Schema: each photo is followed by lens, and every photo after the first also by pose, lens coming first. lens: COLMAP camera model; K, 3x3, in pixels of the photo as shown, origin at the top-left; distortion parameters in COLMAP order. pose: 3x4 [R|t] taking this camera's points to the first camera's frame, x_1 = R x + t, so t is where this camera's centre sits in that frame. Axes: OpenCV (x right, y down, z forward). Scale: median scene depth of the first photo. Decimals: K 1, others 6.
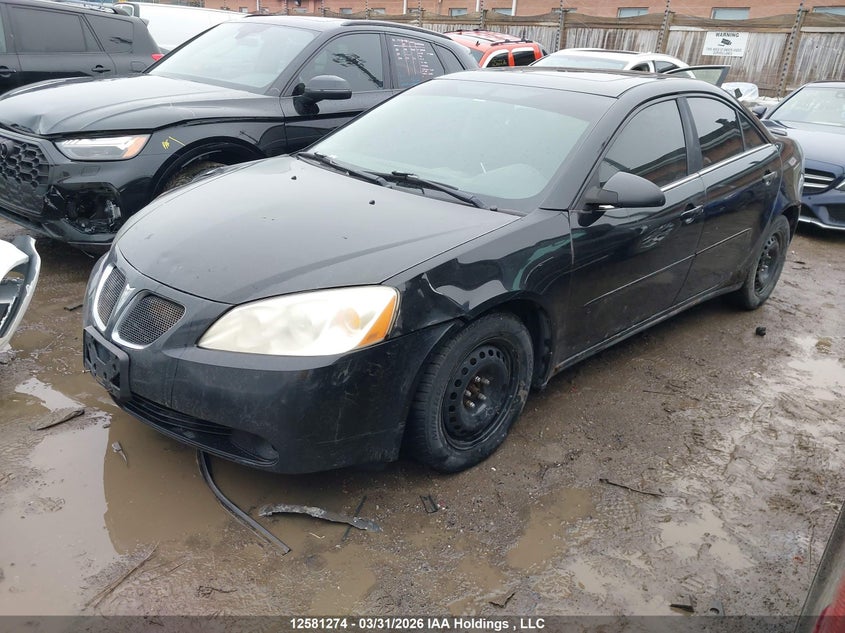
lens RADIAL K [[577.0, 0, 435.4], [0, 577.0, 316.1], [0, 0, 1]] dist [0.010556, -0.003354]
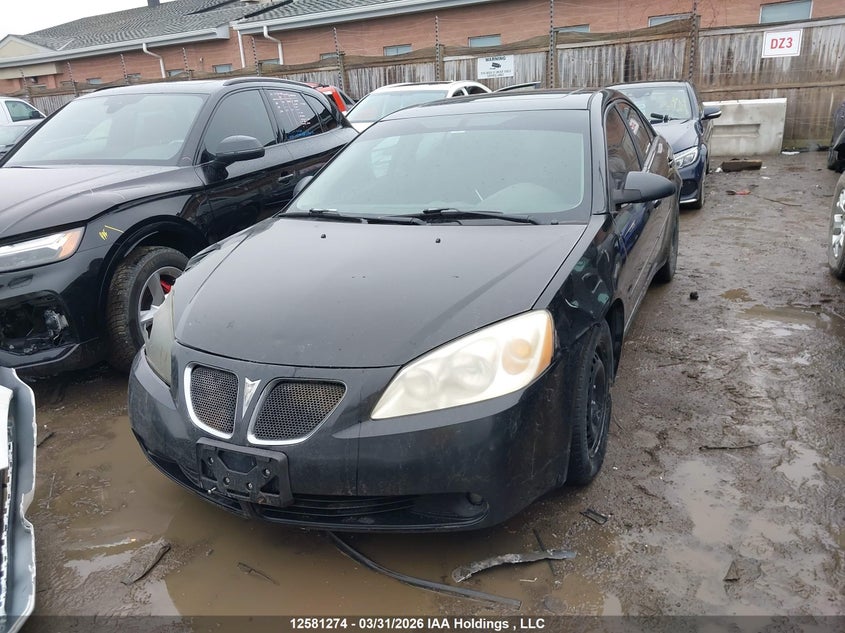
lens RADIAL K [[577.0, 0, 435.4], [0, 577.0, 316.1], [0, 0, 1]] dist [0.010556, -0.003354]
pose [[0.938915, -0.226969, 0.258698, -0.255064], [0.242782, 0.969602, -0.030469, -0.027414], [-0.243919, 0.091415, 0.965478, 0.036552]]
